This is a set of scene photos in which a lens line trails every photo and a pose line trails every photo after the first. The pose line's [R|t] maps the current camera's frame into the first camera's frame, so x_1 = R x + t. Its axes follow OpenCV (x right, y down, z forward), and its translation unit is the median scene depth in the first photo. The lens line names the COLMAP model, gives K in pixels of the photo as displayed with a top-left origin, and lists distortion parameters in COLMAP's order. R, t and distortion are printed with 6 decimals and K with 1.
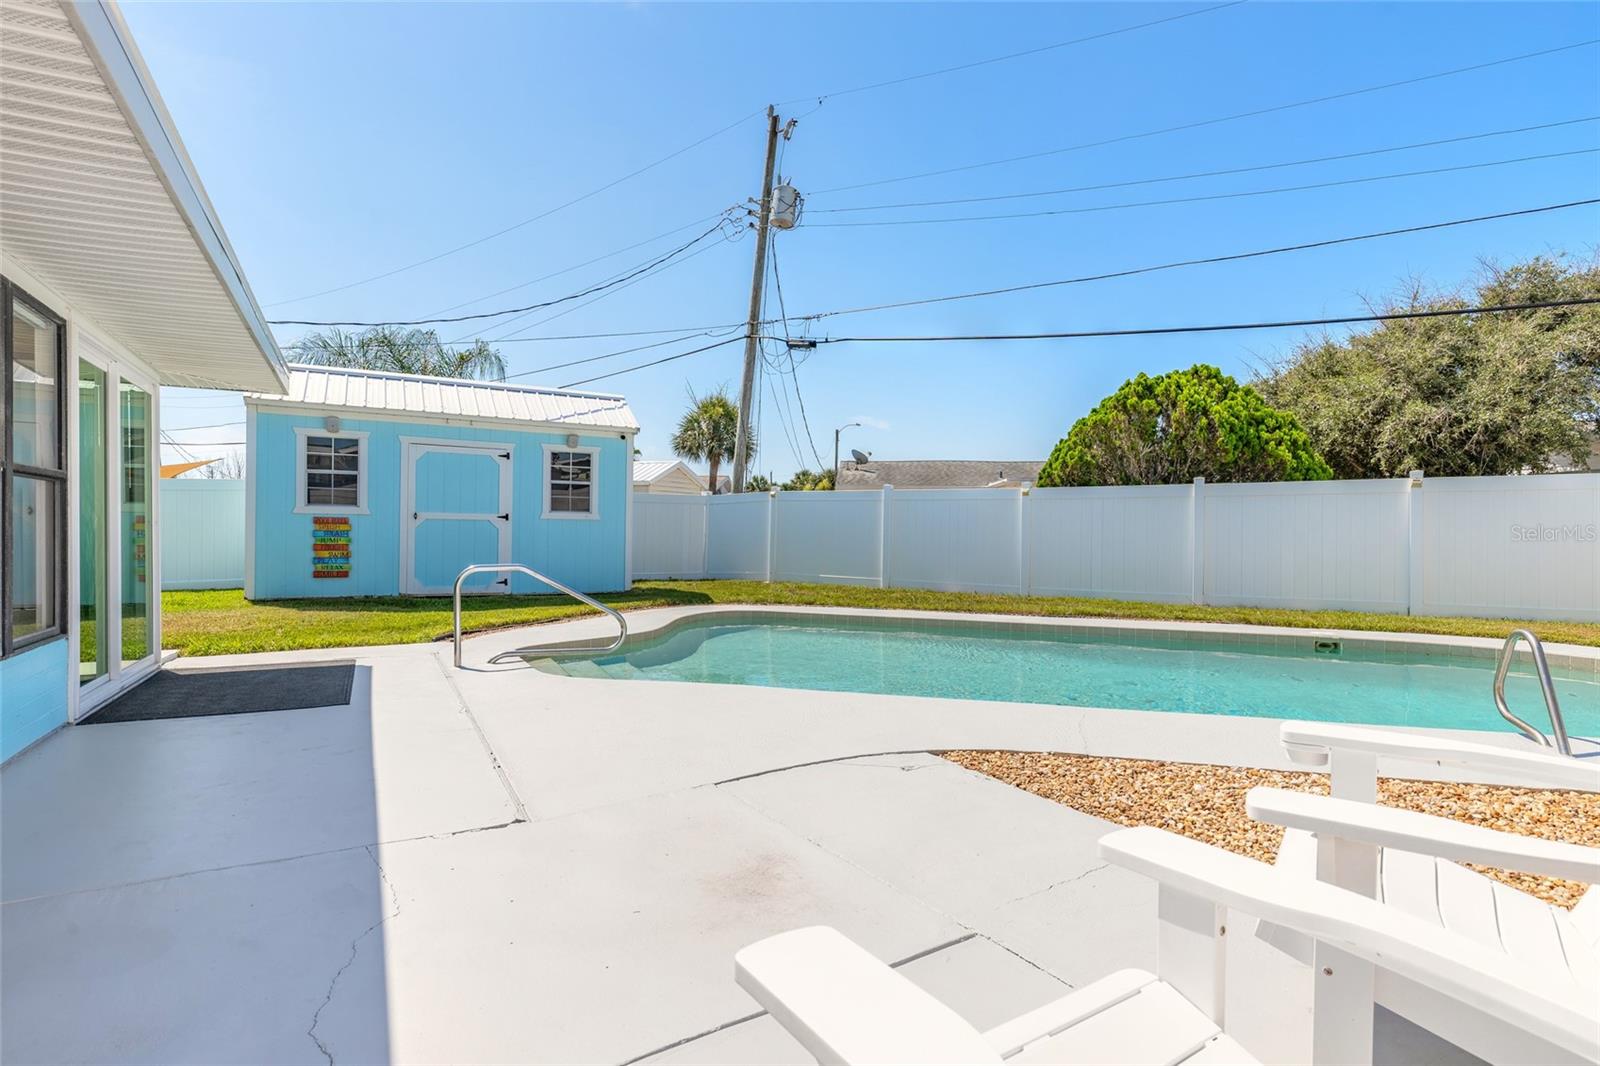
lens RADIAL K [[783.3, 0, 785.8], [0, 783.3, 540.9], [0, 0, 1]] dist [-0.007017, 0.001060]
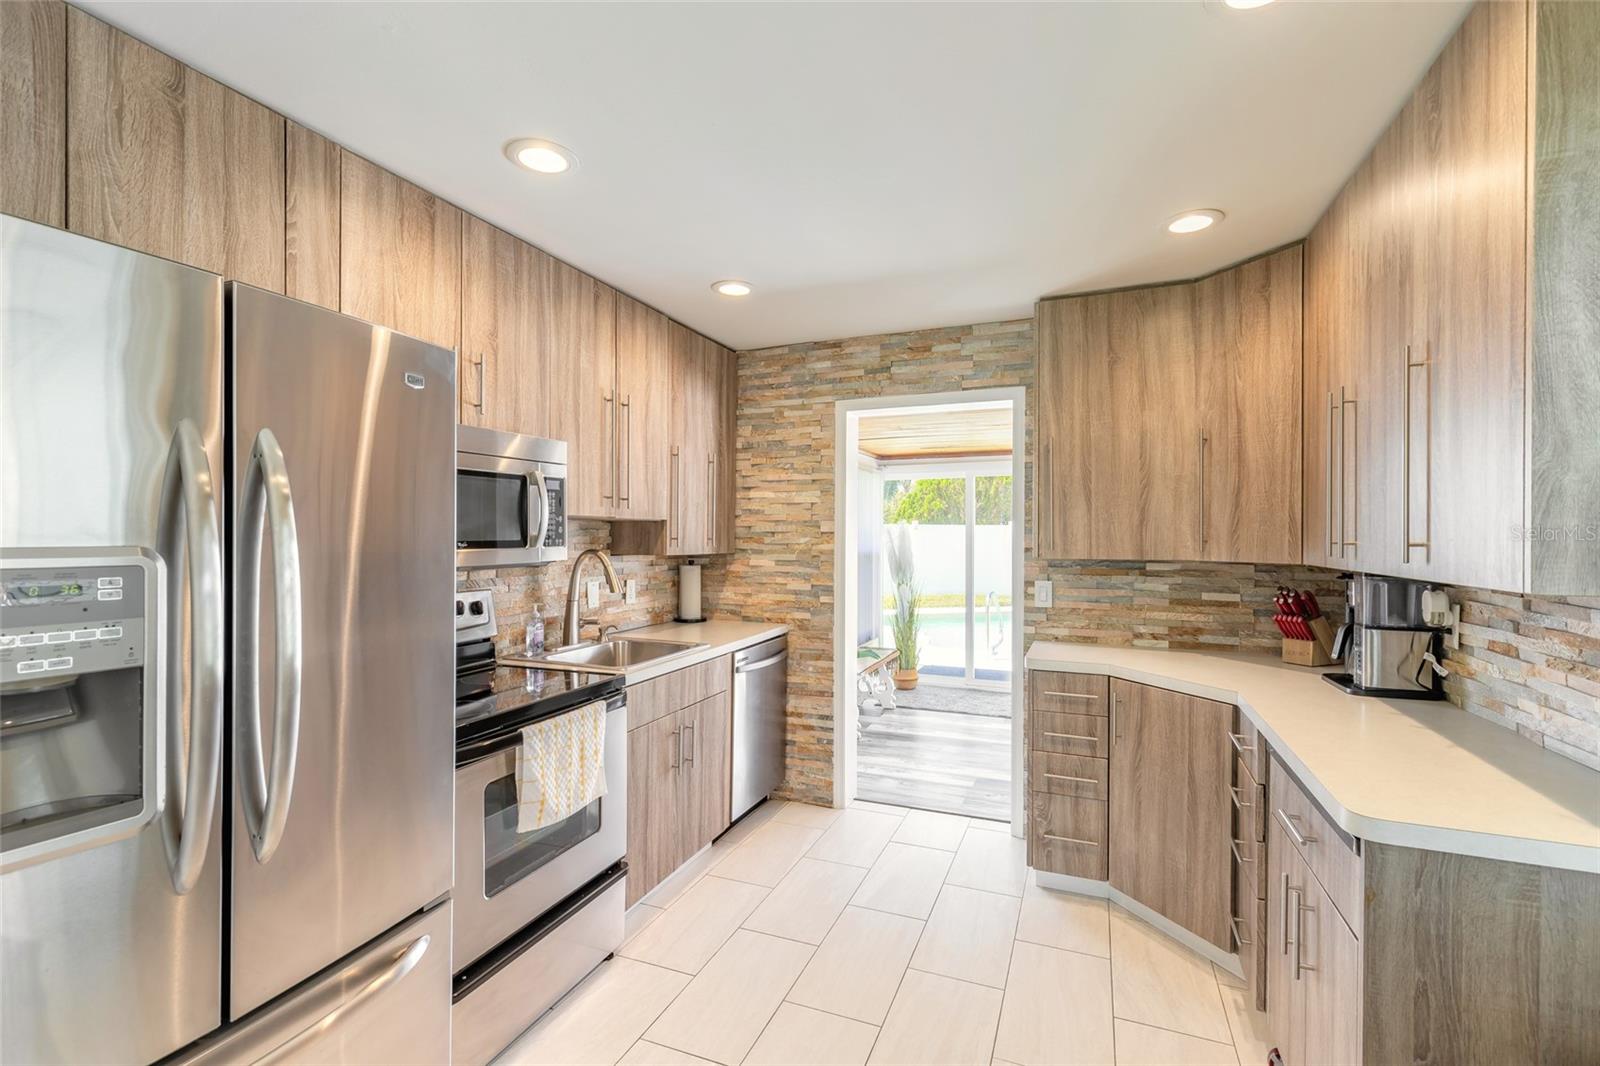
lens RADIAL K [[721.3, 0, 797.3], [0, 721.3, 534.9], [0, 0, 1]] dist [0.010847, -0.002750]
pose [[0.768634, -0.002278, 0.639685, -0.815133], [0.009404, 0.999926, -0.007739, -0.040206], [-0.639620, 0.011964, 0.768598, 0.058362]]
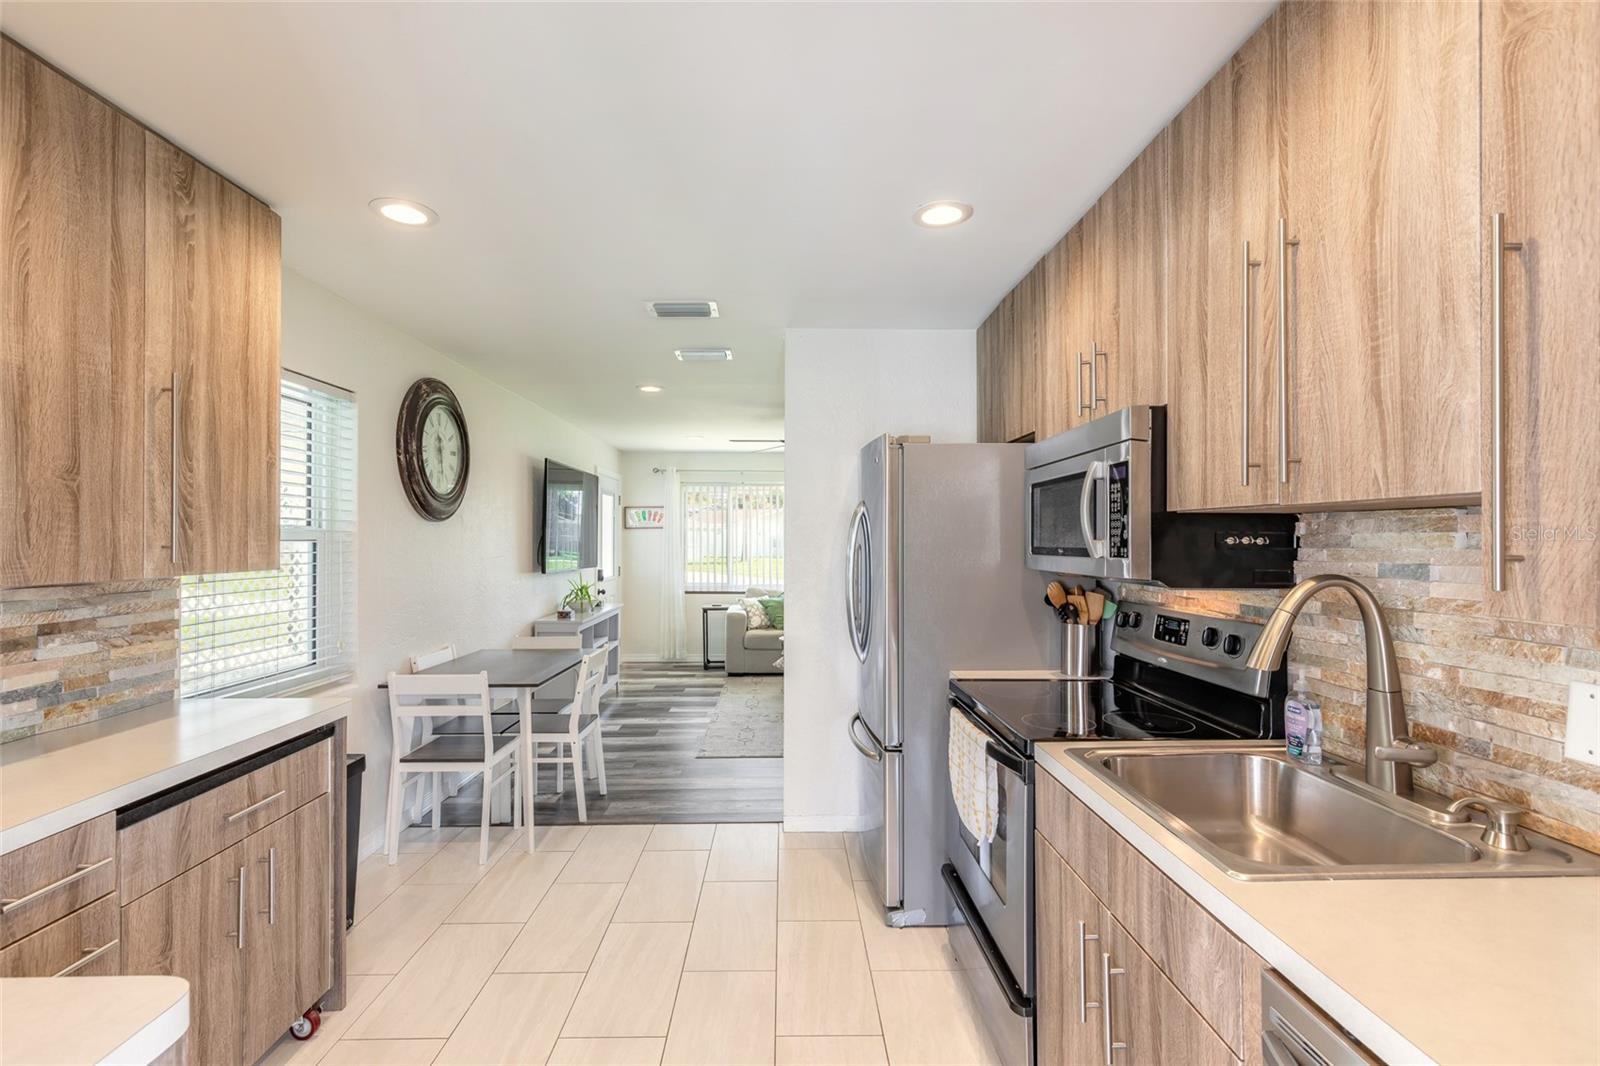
lens RADIAL K [[721.3, 0, 795.6], [0, 721.3, 537.3], [0, 0, 1]] dist [0.010847, -0.002750]
pose [[-0.452316, -0.005515, -0.891841, -0.566942], [-0.015766, 0.999874, 0.001813, -0.042674], [0.891718, 0.014881, -0.452346, 0.274923]]
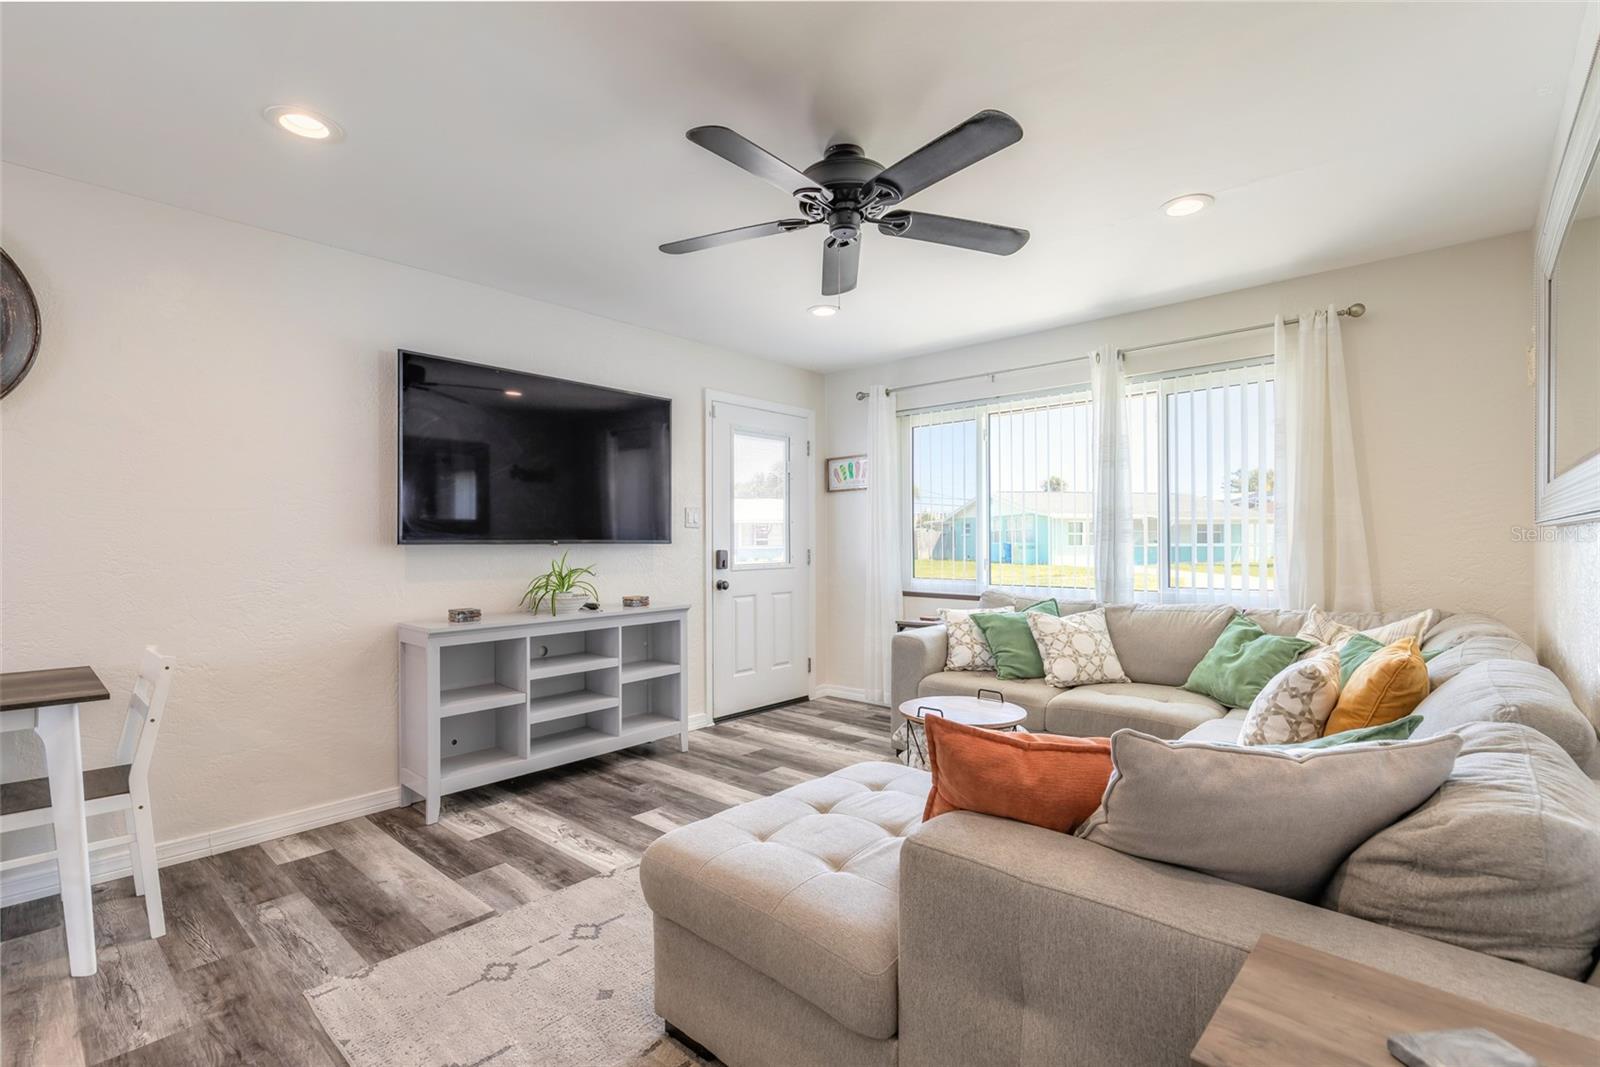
lens RADIAL K [[721.3, 0, 806.1], [0, 721.3, 540.5], [0, 0, 1]] dist [0.010847, -0.002750]
pose [[-0.936168, 0.000658, -0.351551, -0.943939], [-0.004526, 0.999893, 0.013926, -0.022742], [0.351523, 0.014628, -0.936065, 0.236014]]
